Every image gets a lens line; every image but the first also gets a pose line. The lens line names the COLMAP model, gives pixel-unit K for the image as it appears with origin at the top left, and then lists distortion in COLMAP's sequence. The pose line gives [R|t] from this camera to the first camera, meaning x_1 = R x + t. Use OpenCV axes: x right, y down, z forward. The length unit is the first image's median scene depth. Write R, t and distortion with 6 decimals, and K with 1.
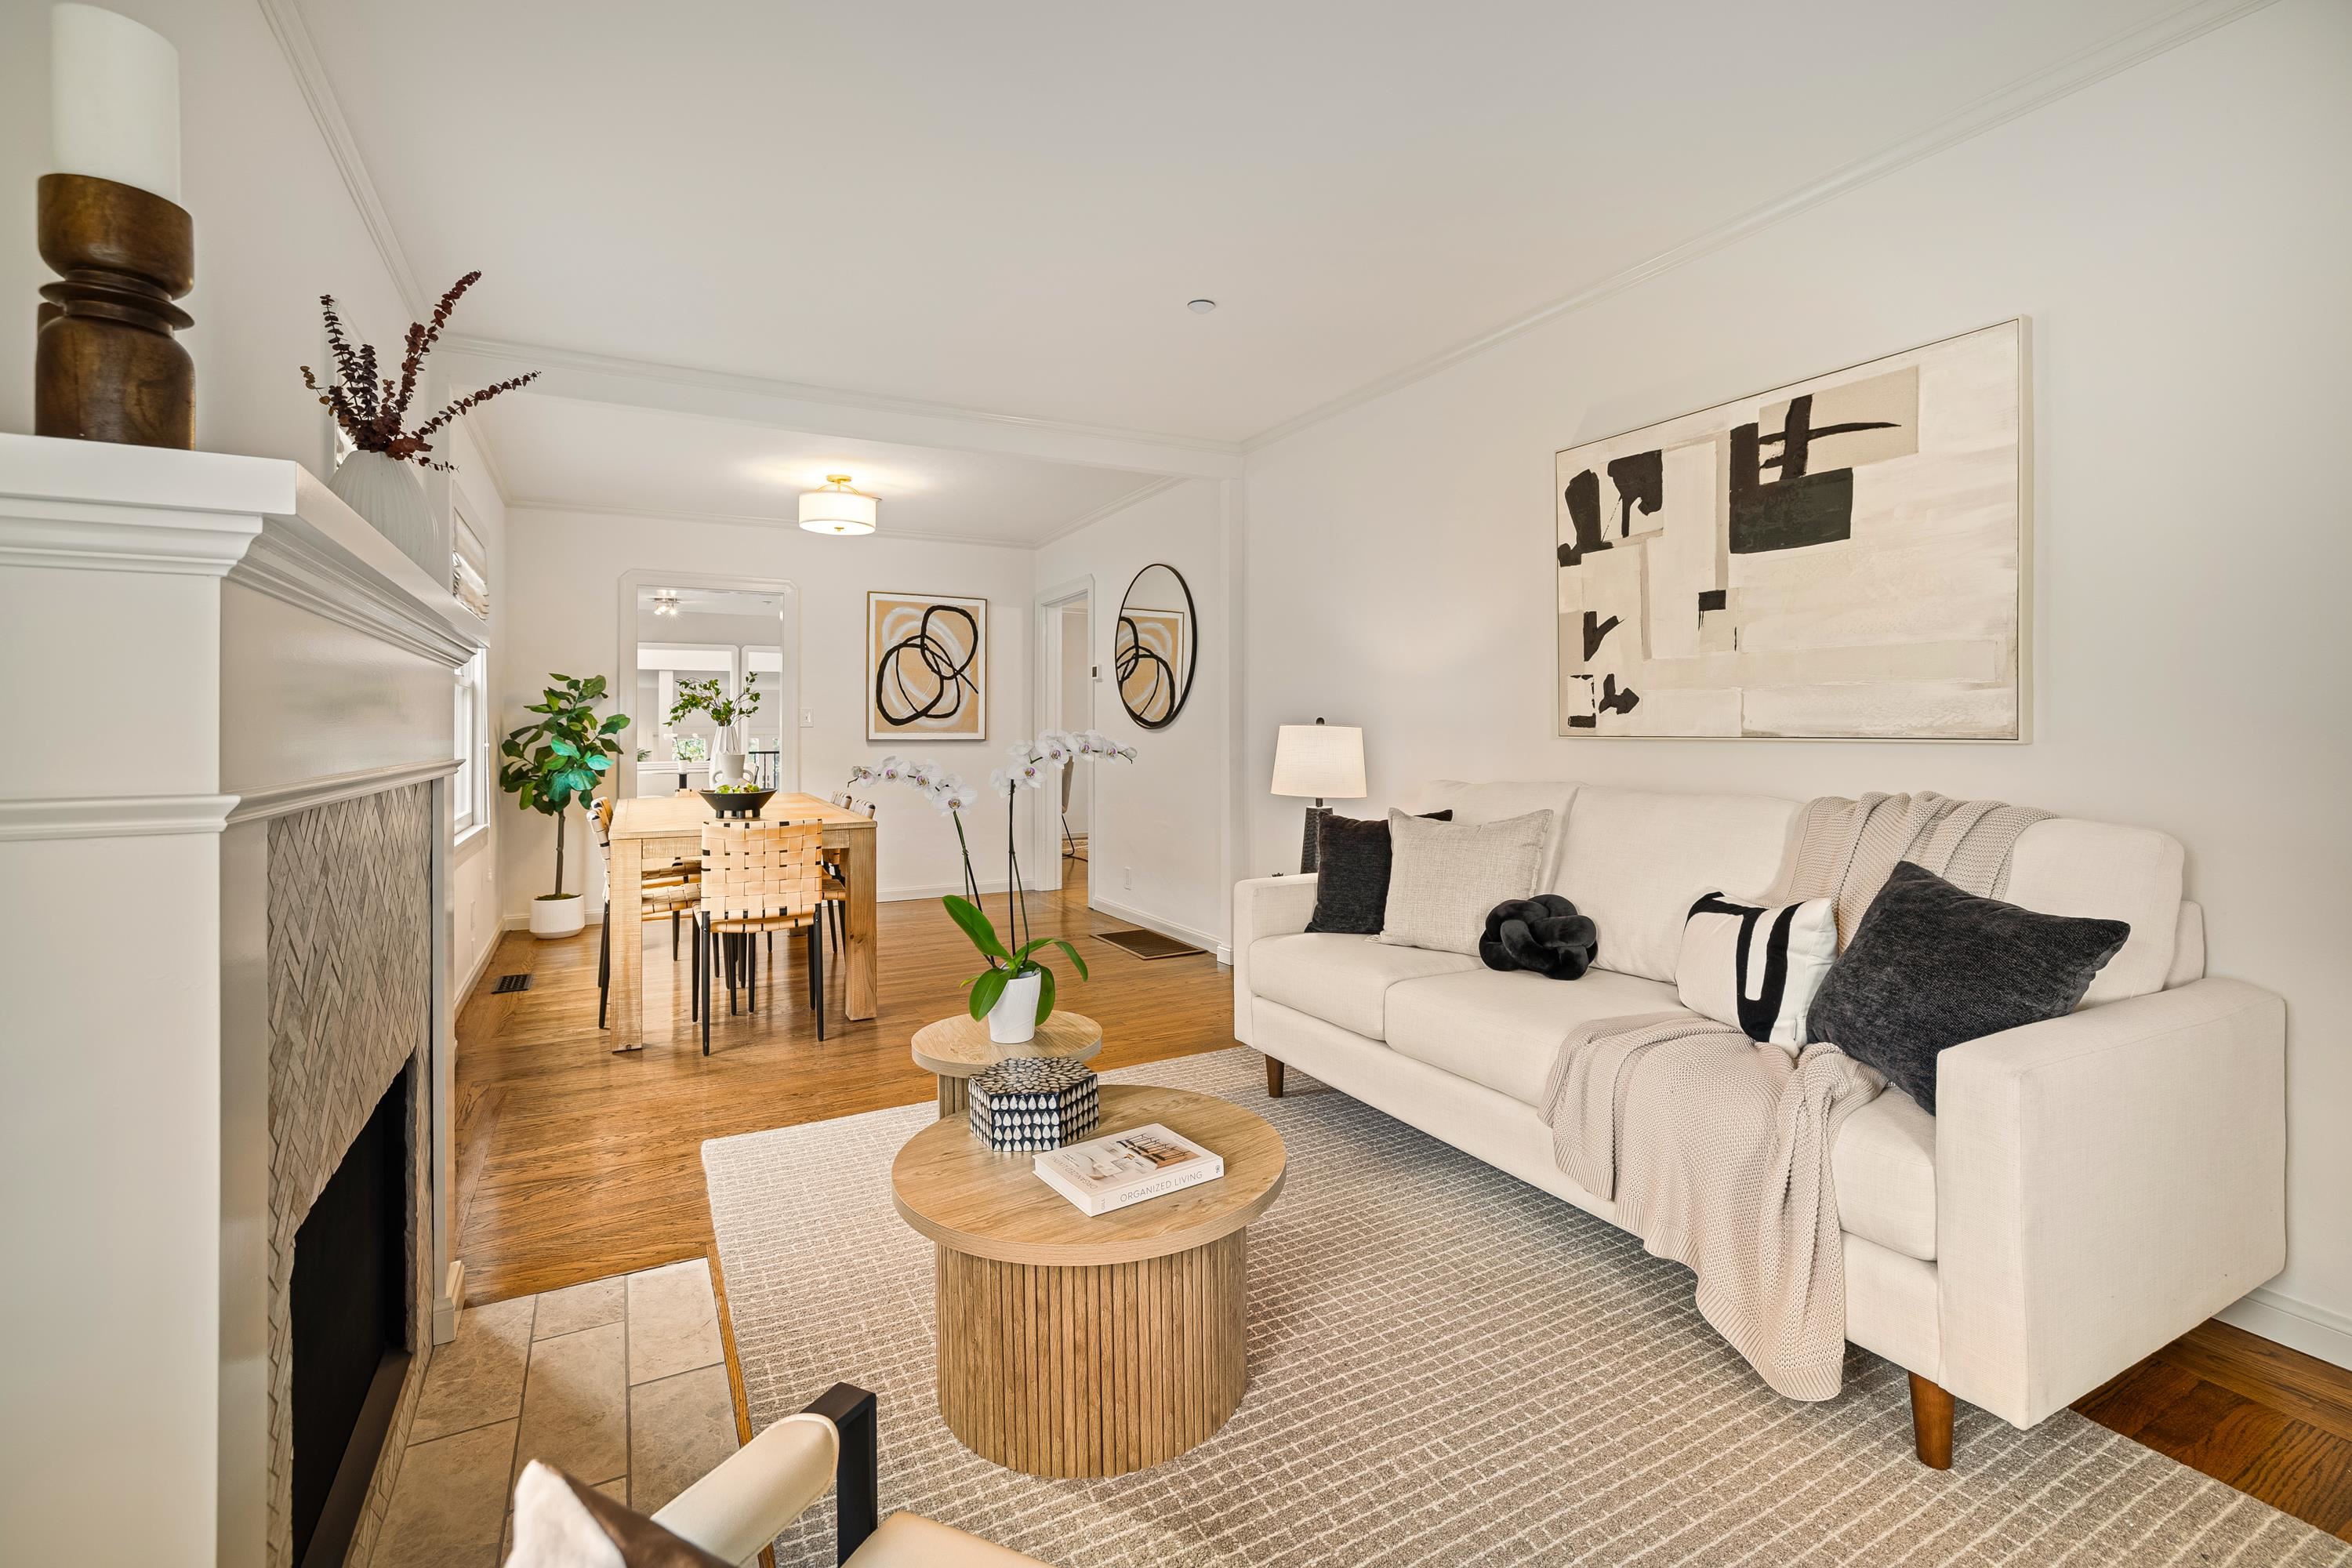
lens RADIAL K [[1037.8, 0, 1167.7], [0, 1037.8, 721.3], [0, 0, 1]] dist [-0.022060, 0.016473]
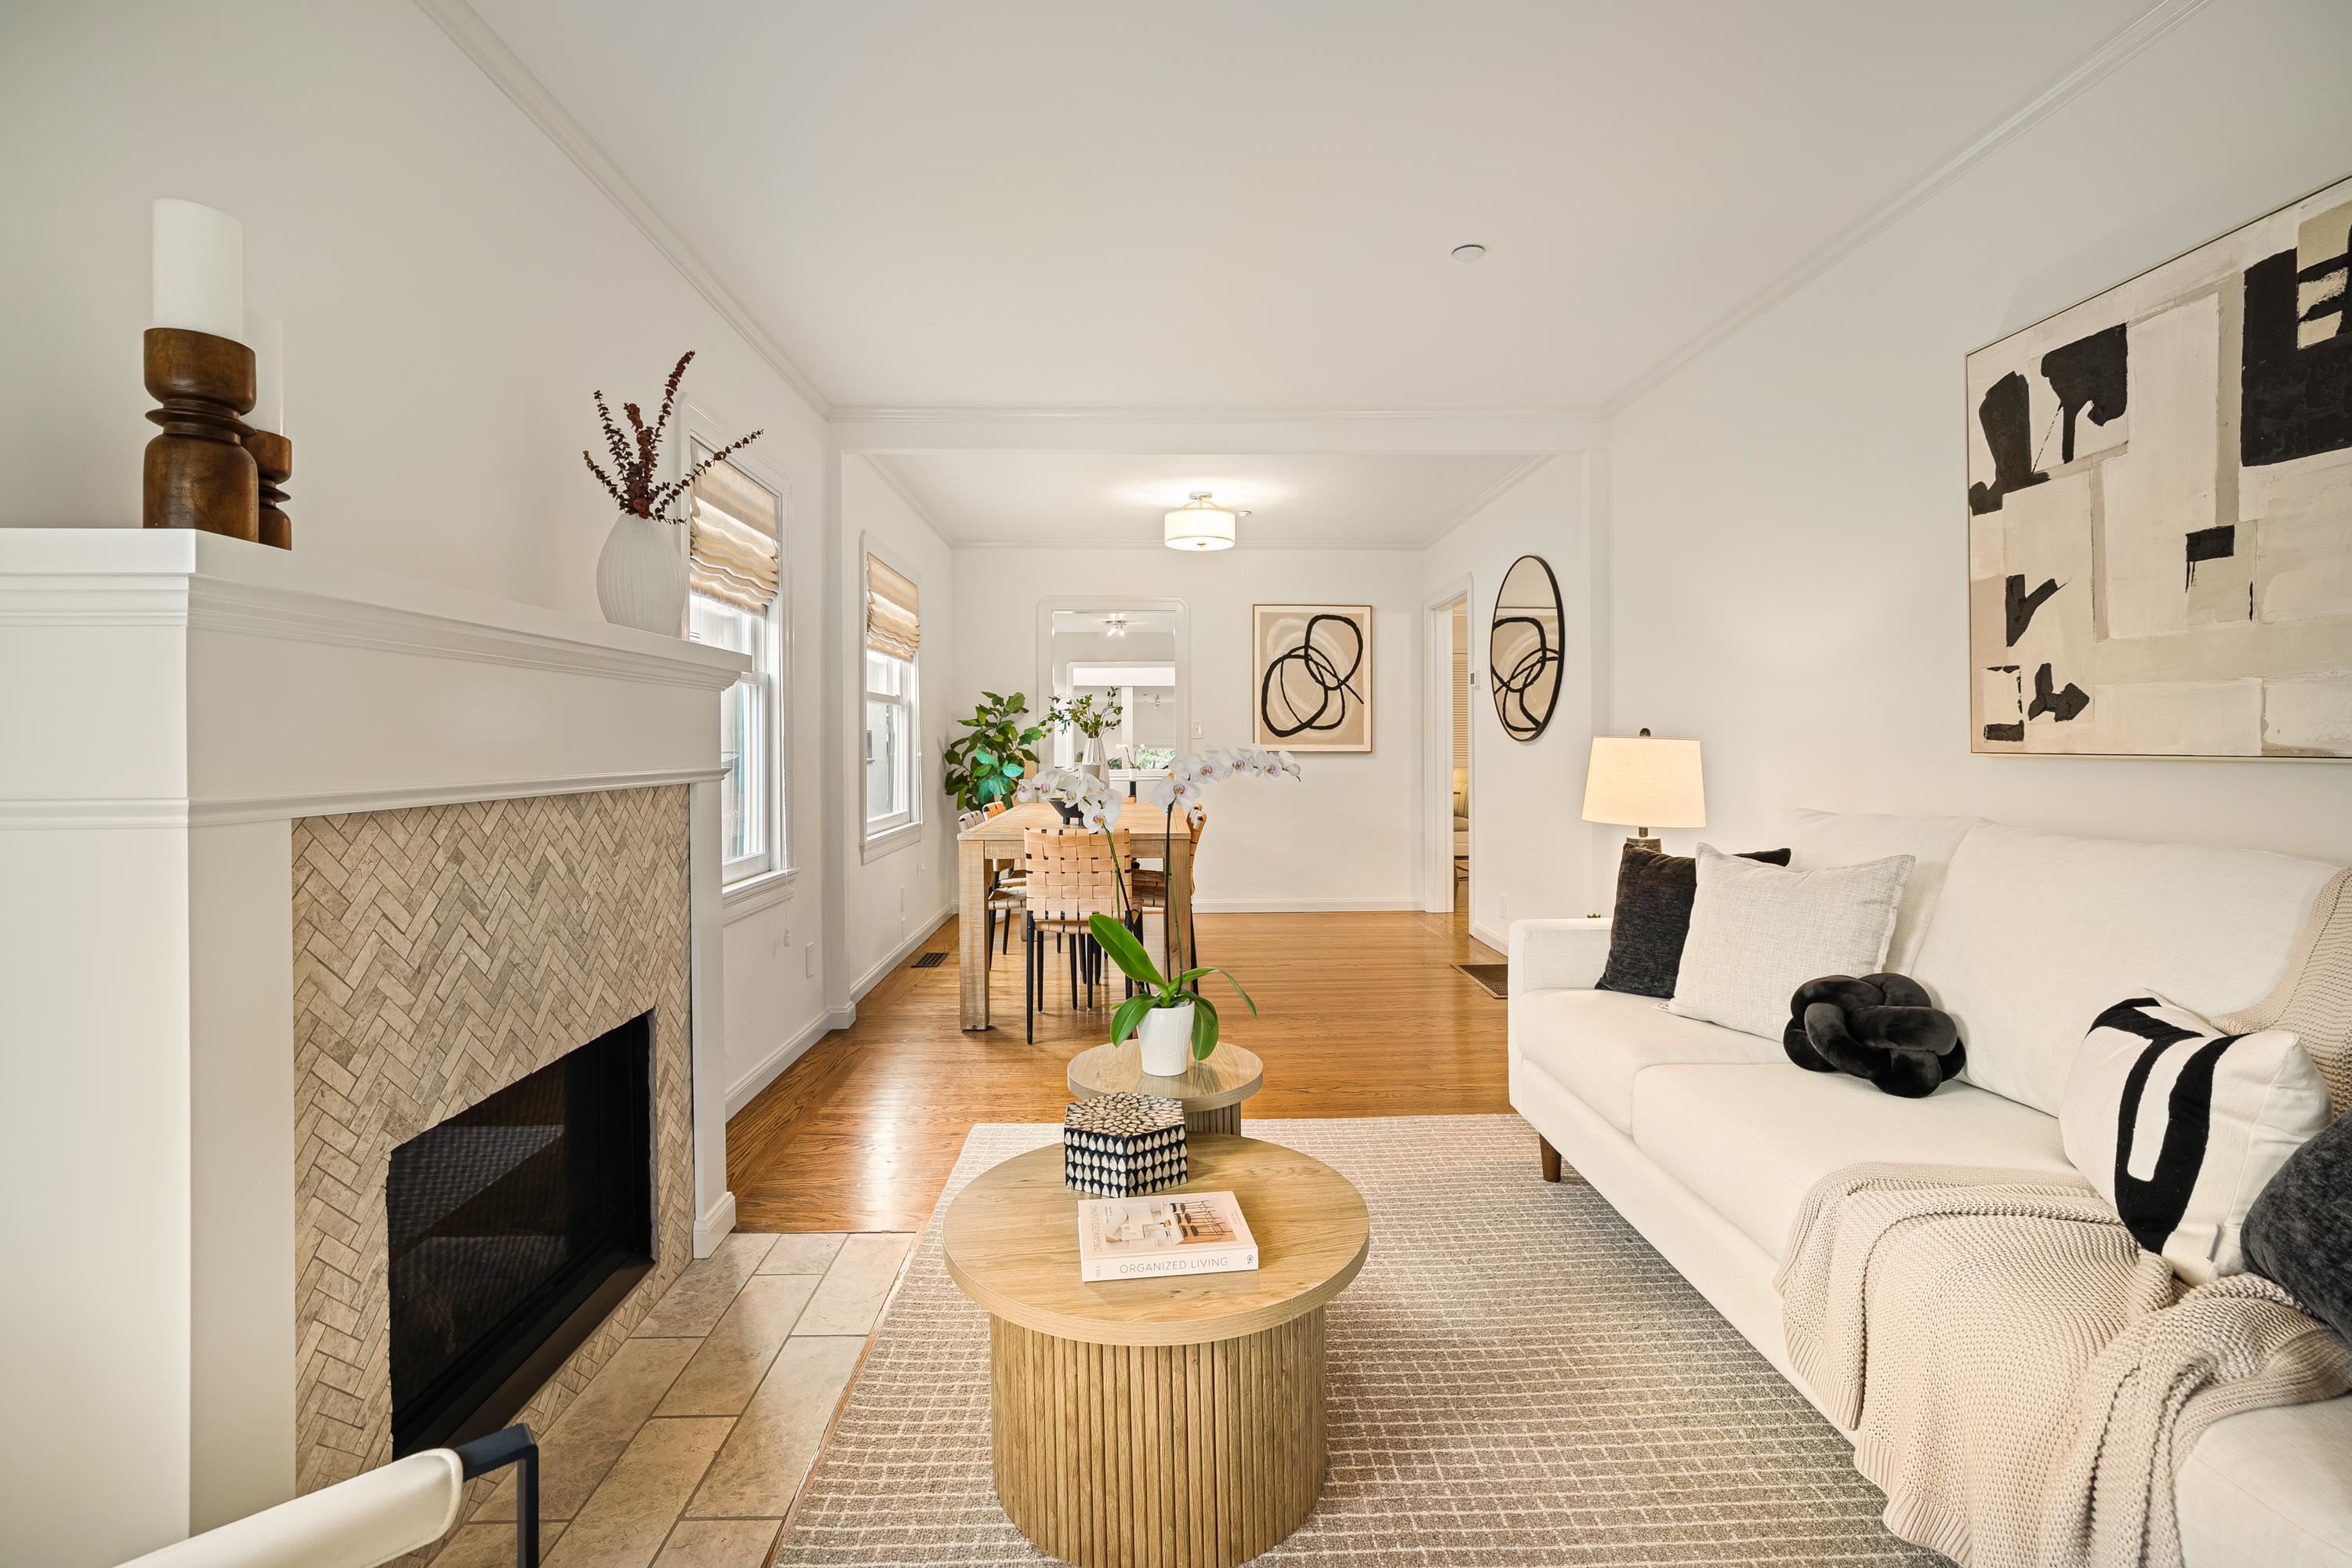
lens RADIAL K [[1043.3, 0, 1174.5], [0, 1043.3, 740.9], [0, 0, 1]] dist [-0.021024, 0.014407]
pose [[0.894695, 0.000416, -0.446678, 0.240234], [0.003504, 0.999962, 0.007949, -0.001623], [0.446664, -0.008677, 0.894660, 0.132838]]
